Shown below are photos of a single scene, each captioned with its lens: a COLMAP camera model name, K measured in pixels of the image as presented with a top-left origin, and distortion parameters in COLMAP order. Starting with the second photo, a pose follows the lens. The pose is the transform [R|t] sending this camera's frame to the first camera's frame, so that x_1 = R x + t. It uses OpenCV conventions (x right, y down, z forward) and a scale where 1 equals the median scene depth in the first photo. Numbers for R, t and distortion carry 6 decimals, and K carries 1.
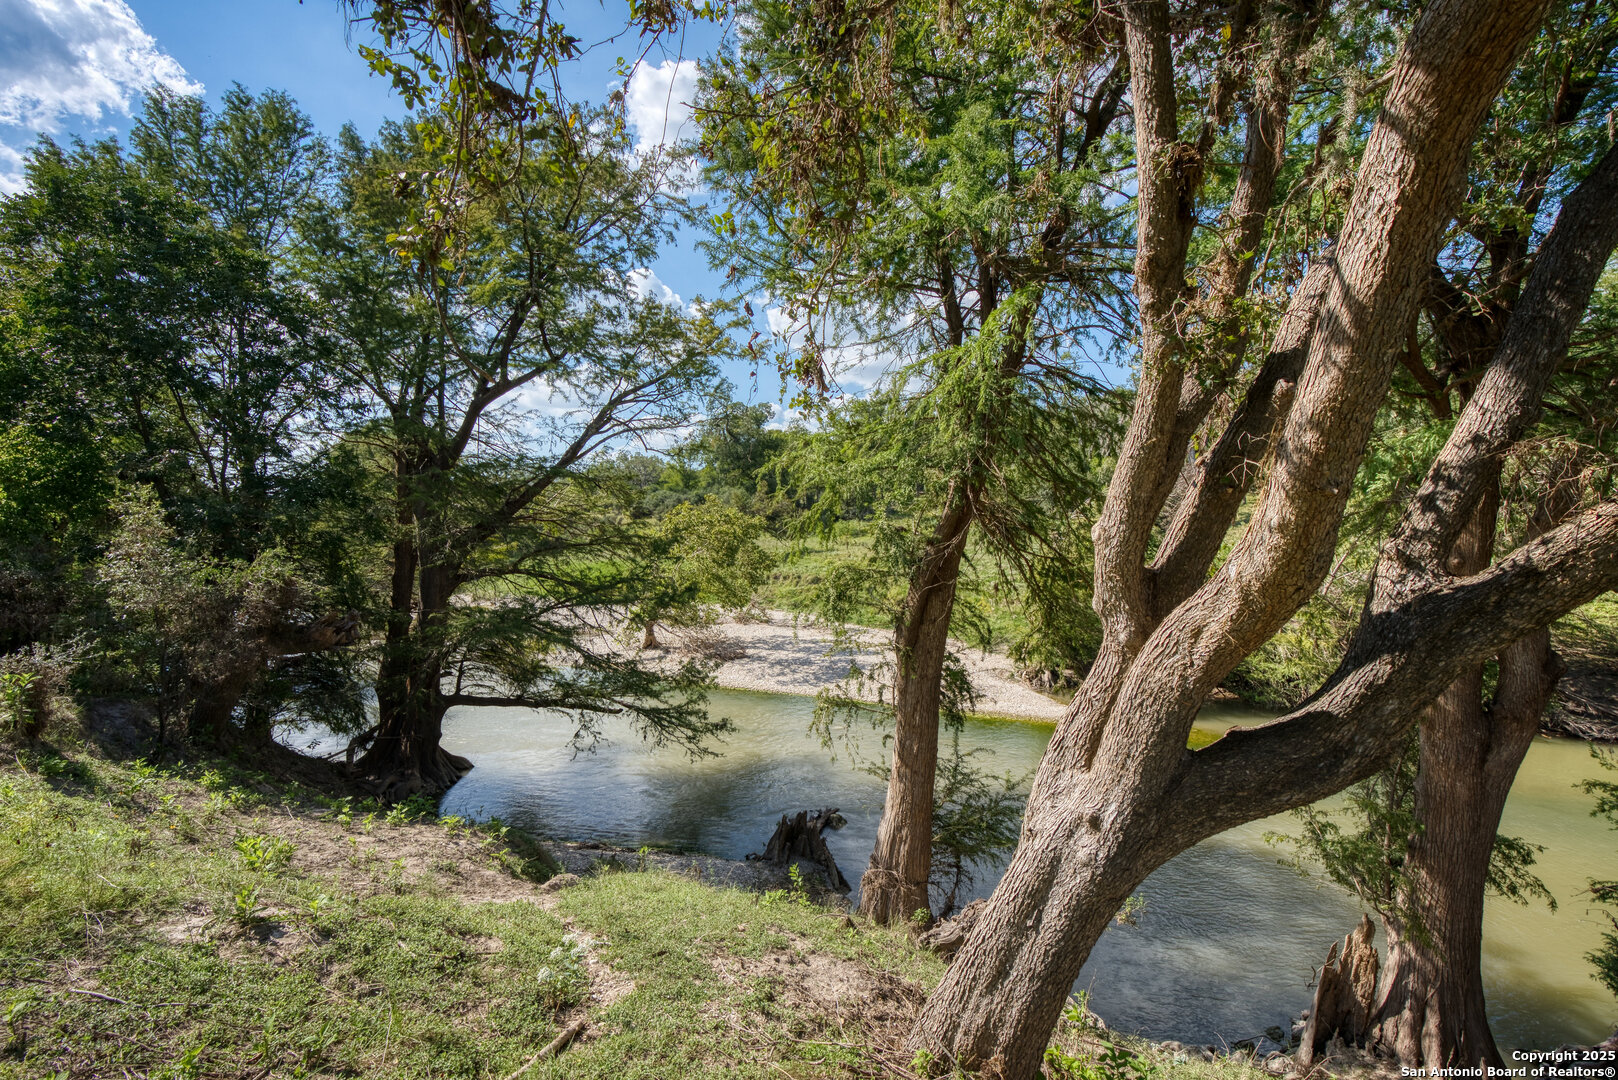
lens RADIAL K [[730.3, 0, 813.8], [0, 730.3, 537.9], [0, 0, 1]] dist [-0.006577, 0.000931]
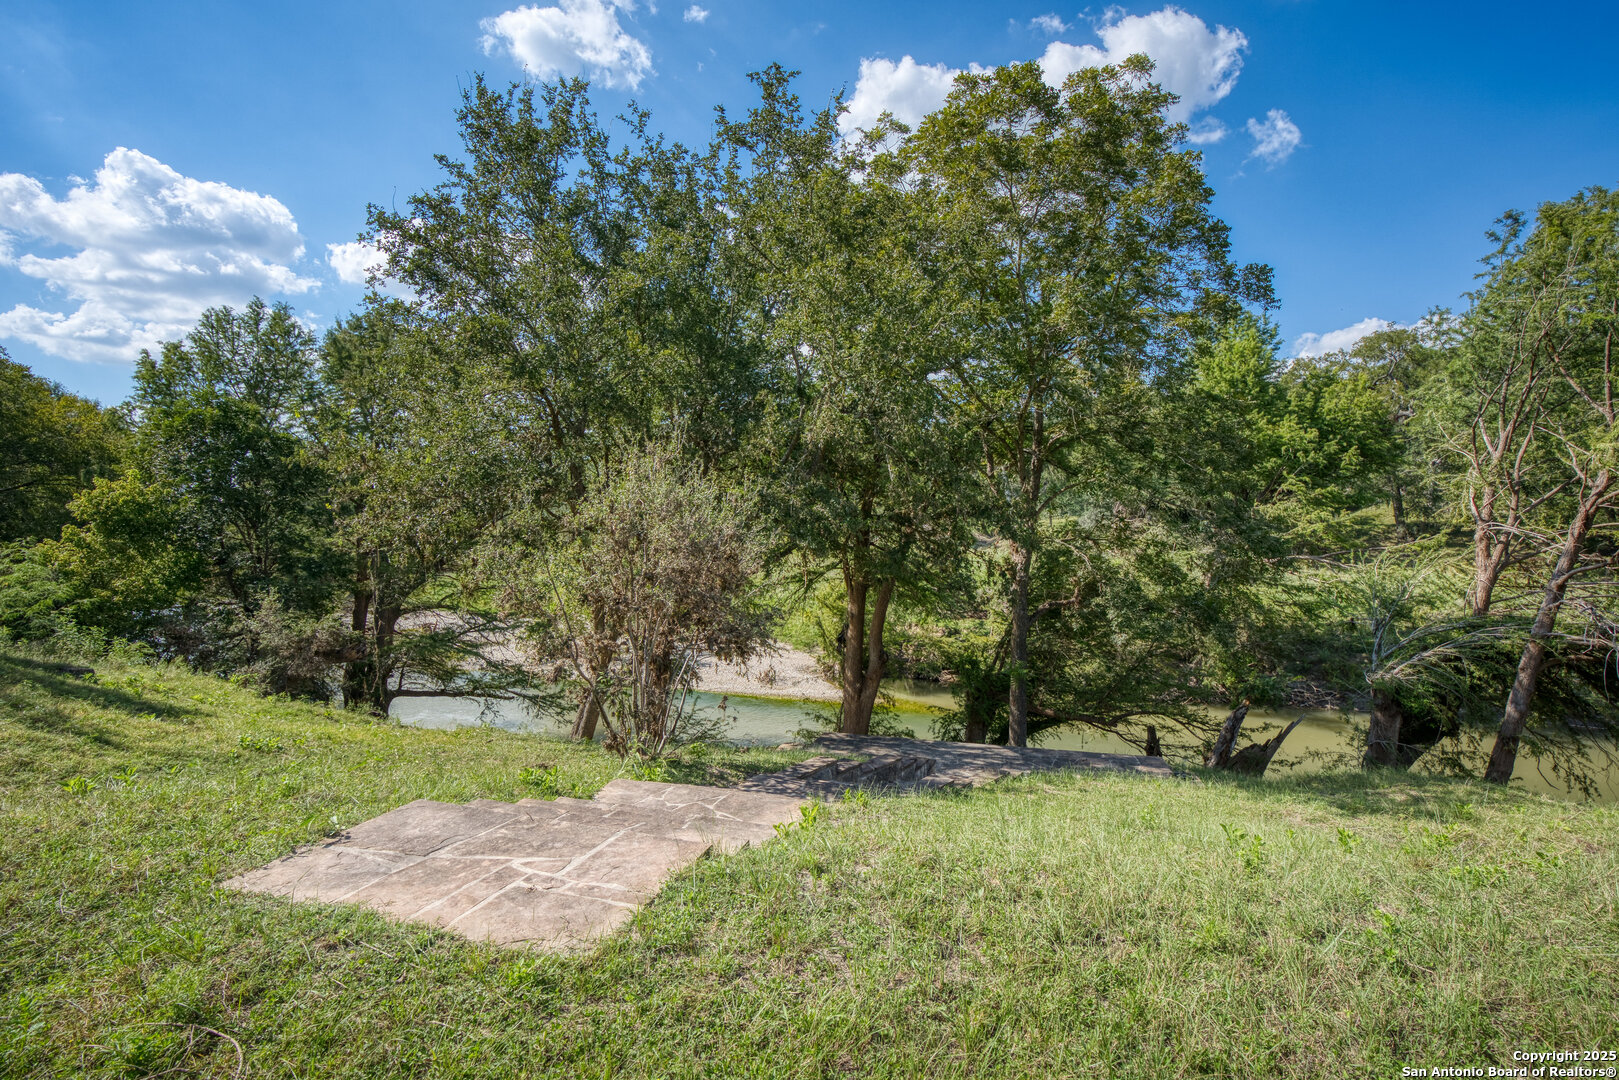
lens RADIAL K [[730.7, 0, 814.3], [0, 730.7, 537.9], [0, 0, 1]] dist [-0.006577, 0.000931]
pose [[0.993041, -0.001481, 0.117761, 0.183442], [0.001387, 0.999999, 0.000883, -0.097540], [-0.117763, -0.000713, 0.993042, -0.591430]]
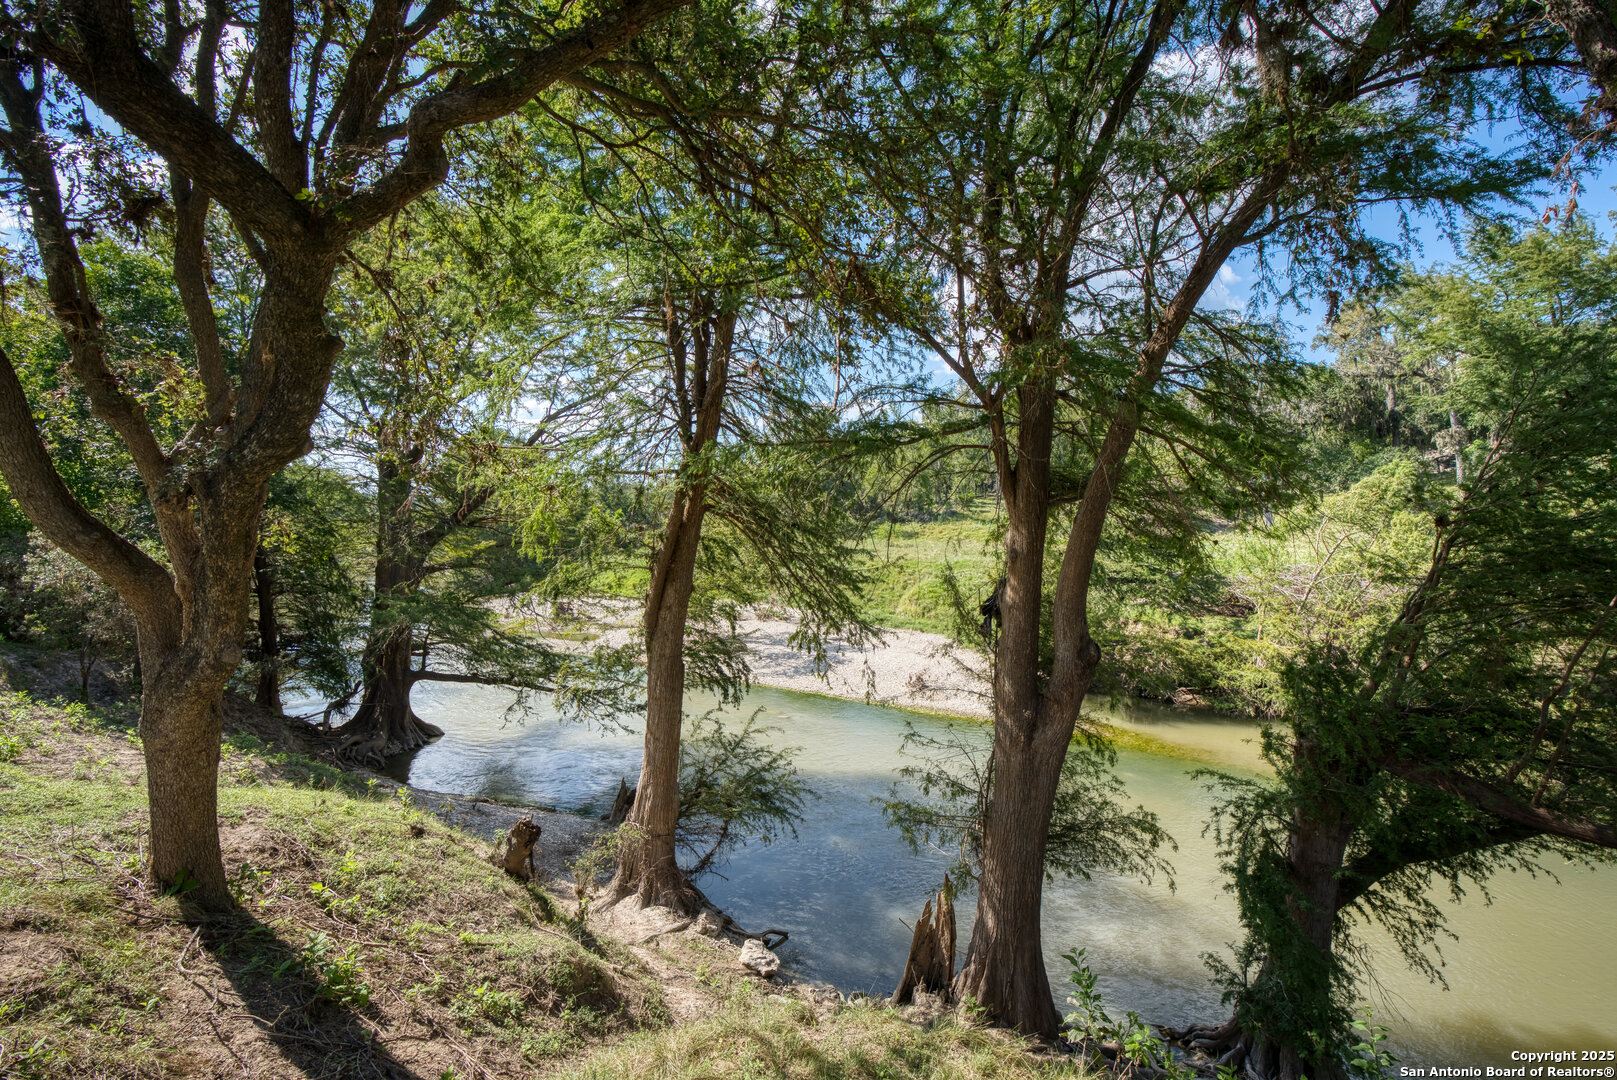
lens RADIAL K [[729.8, 0, 813.3], [0, 729.8, 537.9], [0, 0, 1]] dist [-0.006577, 0.000931]
pose [[0.989253, 0.005816, -0.146100, 0.296383], [-0.006172, 0.999979, -0.001980, 0.001297], [0.146085, 0.002860, 0.989268, -0.061306]]
